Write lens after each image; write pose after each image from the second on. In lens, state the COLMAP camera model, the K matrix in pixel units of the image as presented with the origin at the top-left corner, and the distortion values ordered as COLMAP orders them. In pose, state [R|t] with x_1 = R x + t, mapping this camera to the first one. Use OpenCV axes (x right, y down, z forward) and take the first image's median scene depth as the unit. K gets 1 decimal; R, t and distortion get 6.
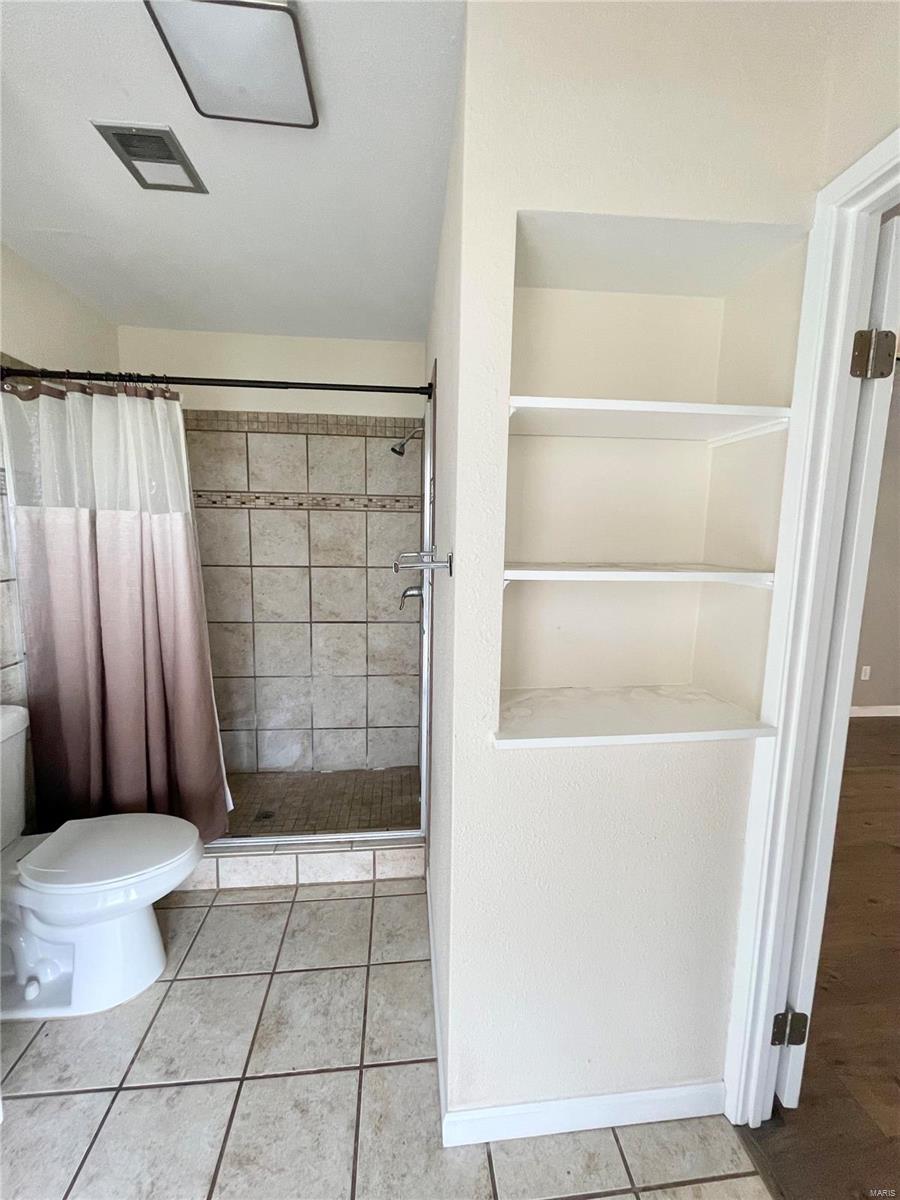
lens RADIAL K [[482.3, 0, 446.5], [0, 482.3, 594.5], [0, 0, 1]] dist [-0.004386, 0.000213]
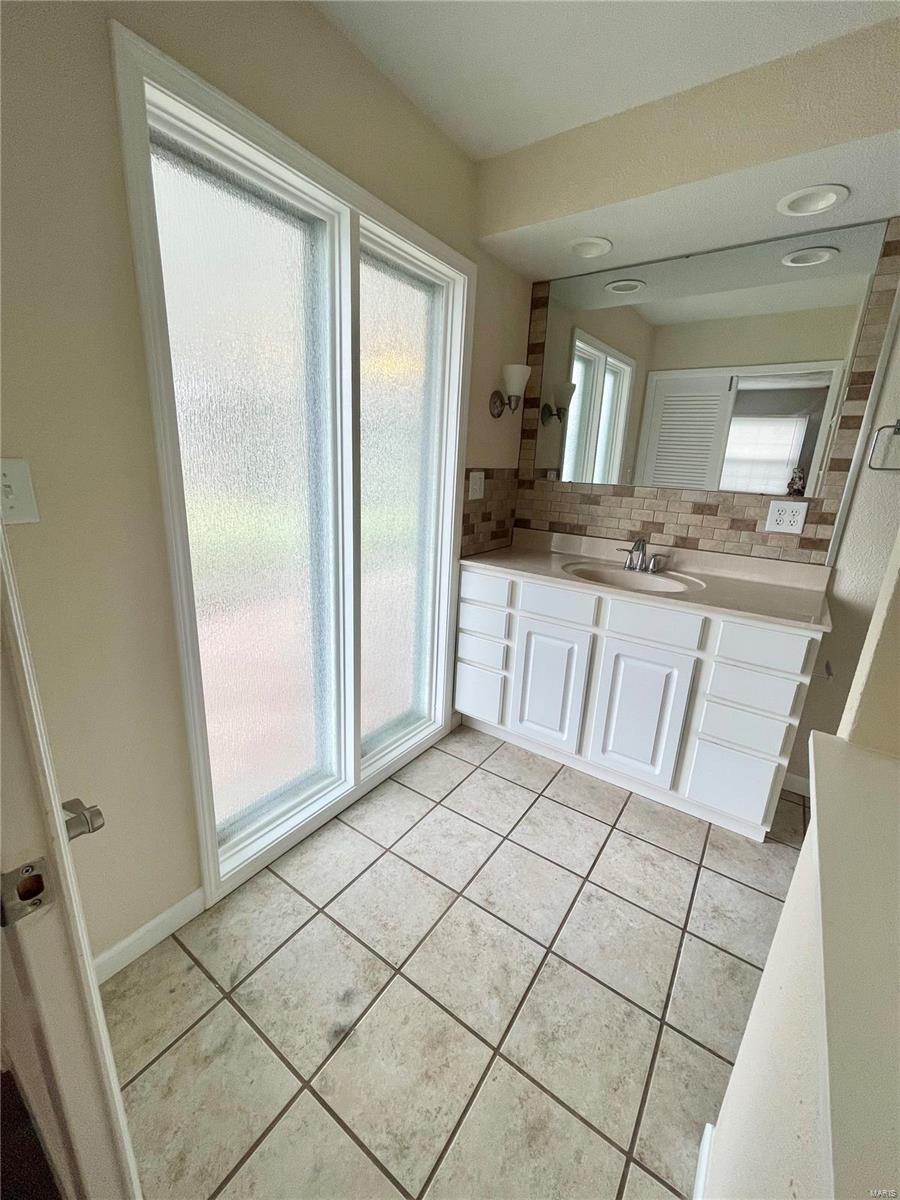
lens RADIAL K [[482.3, 0, 446.5], [0, 482.3, 594.5], [0, 0, 1]] dist [-0.004386, 0.000213]
pose [[-0.656270, 0.155532, -0.738322, 0.815545], [-0.150336, 0.931951, 0.329949, -0.014371], [0.739397, 0.327532, -0.588230, 0.864390]]
